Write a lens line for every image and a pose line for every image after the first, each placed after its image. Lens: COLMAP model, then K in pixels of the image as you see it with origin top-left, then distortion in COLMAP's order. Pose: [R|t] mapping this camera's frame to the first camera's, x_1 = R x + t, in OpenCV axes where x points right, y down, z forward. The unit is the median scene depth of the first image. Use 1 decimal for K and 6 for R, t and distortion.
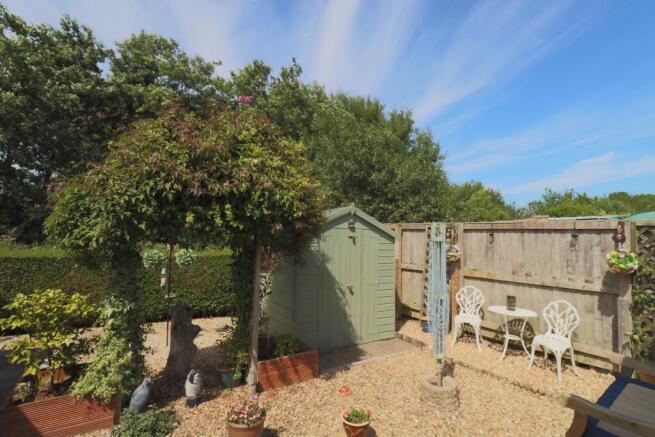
lens RADIAL K [[309.0, 0, 331.1], [0, 309.0, 215.9], [0, 0, 1]] dist [-0.000117, 0.000369]
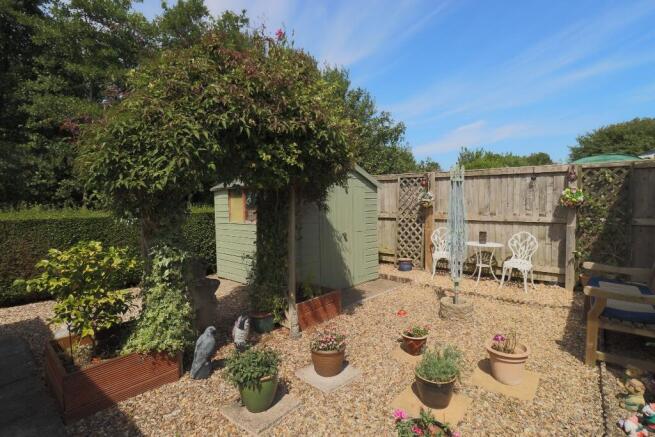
lens RADIAL K [[308.1, 0, 327.5], [0, 308.1, 208.5], [0, 0, 1]] dist [-0.000971, -0.000295]
pose [[0.971359, -0.041624, 0.233943, -0.304780], [0.017623, 0.994446, 0.103761, 0.044556], [-0.236963, -0.096666, 0.966698, 0.014299]]
